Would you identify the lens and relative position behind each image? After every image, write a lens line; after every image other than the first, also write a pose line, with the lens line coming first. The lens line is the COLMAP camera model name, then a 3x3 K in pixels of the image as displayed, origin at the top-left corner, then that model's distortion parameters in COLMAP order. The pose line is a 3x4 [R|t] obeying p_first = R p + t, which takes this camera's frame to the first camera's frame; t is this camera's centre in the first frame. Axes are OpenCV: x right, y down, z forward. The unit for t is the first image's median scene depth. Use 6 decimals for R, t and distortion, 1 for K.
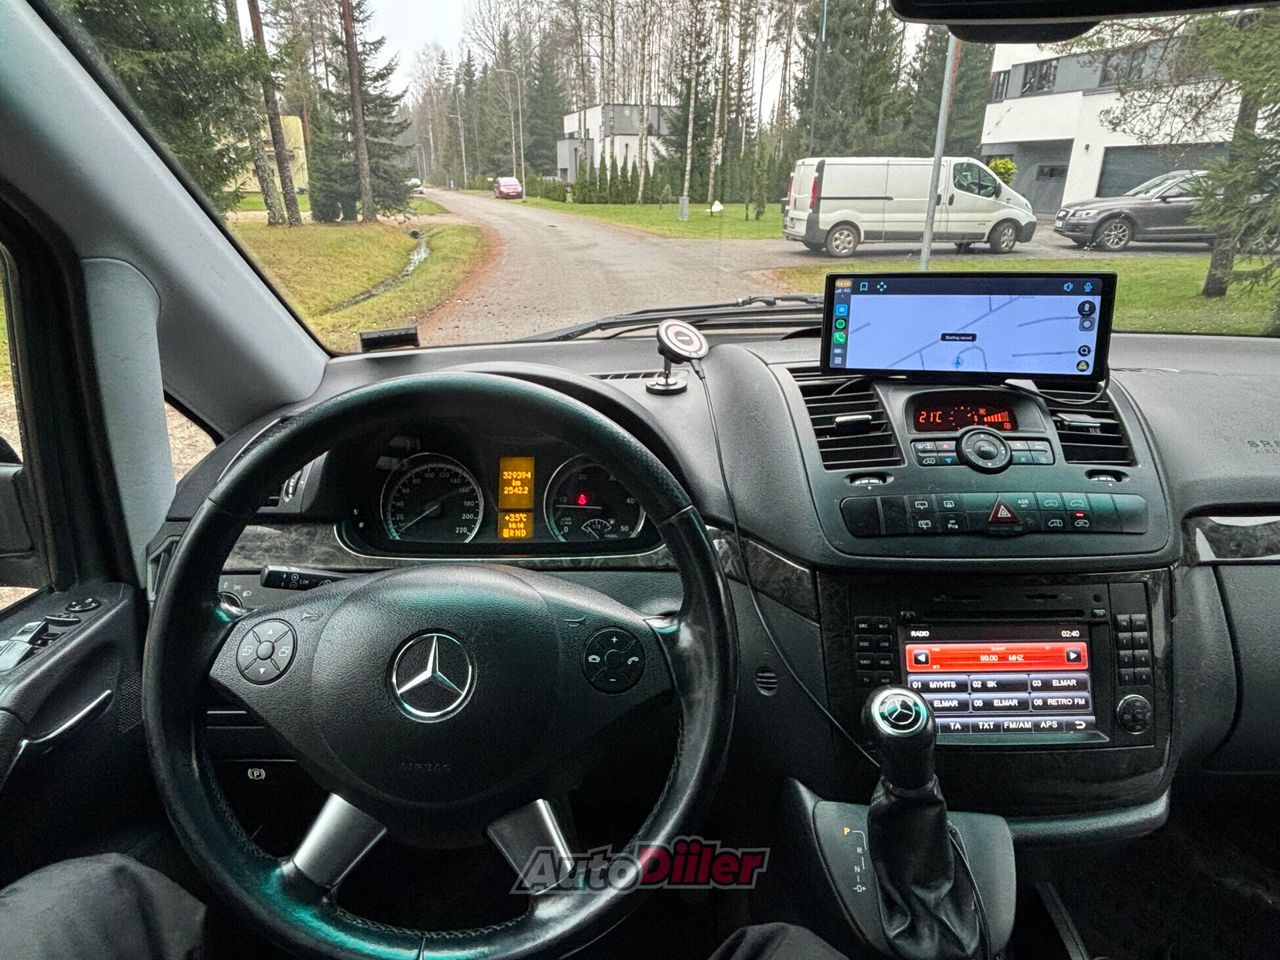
lens RADIAL K [[791.2, 0, 623.3], [0, 791.2, 442.9], [0, 0, 1]] dist [-0.011683, -0.002905]
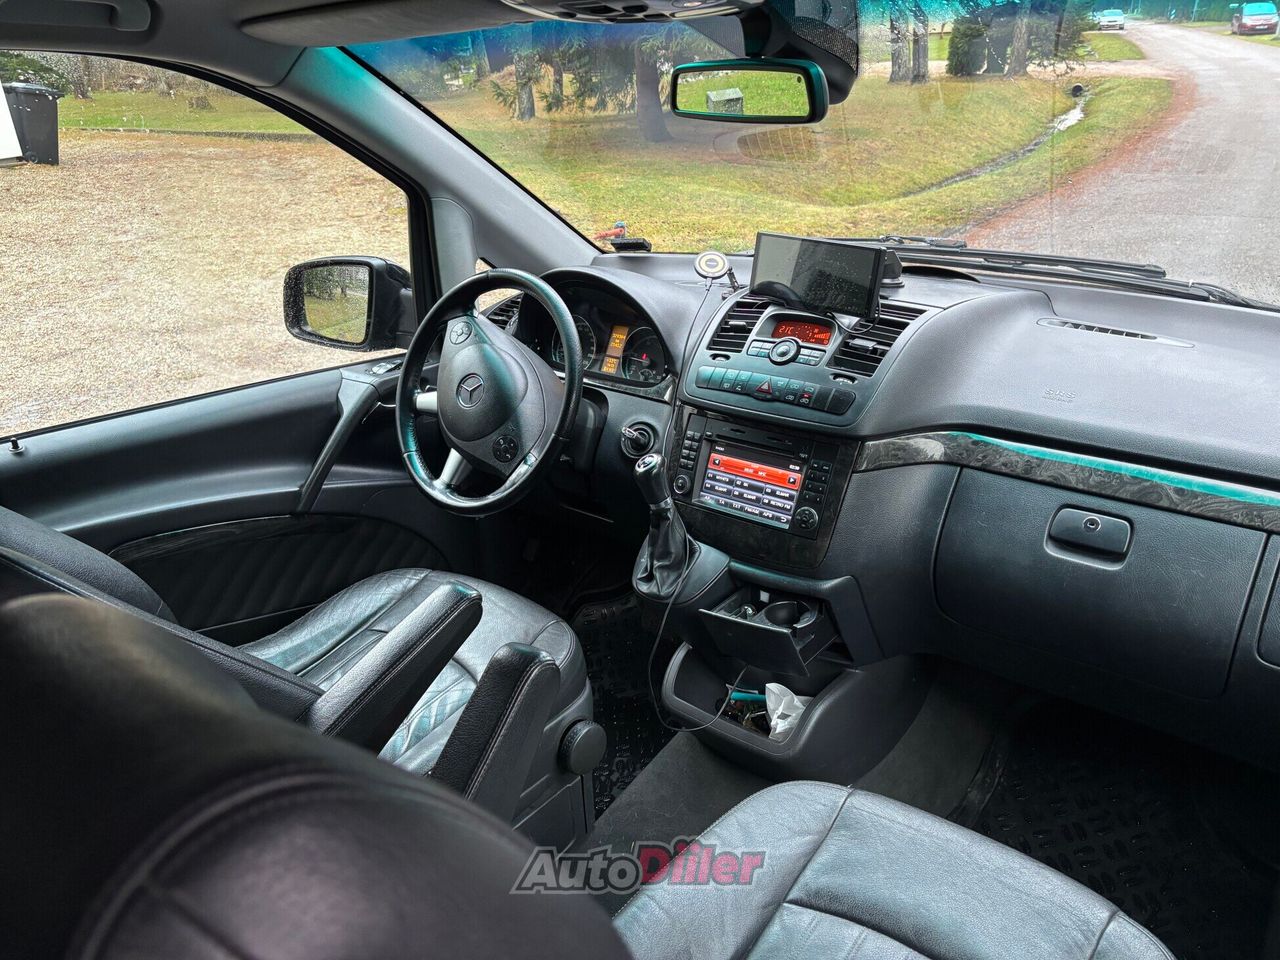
lens RADIAL K [[976.3, 0, 640.1], [0, 976.3, 480.2], [0, 0, 1]] dist [-0.029299, -0.004132]
pose [[0.787081, 0.226024, -0.573948, 1.484276], [-0.150618, 0.972707, 0.176507, -0.044153], [0.598178, -0.052478, 0.799643, -0.829192]]
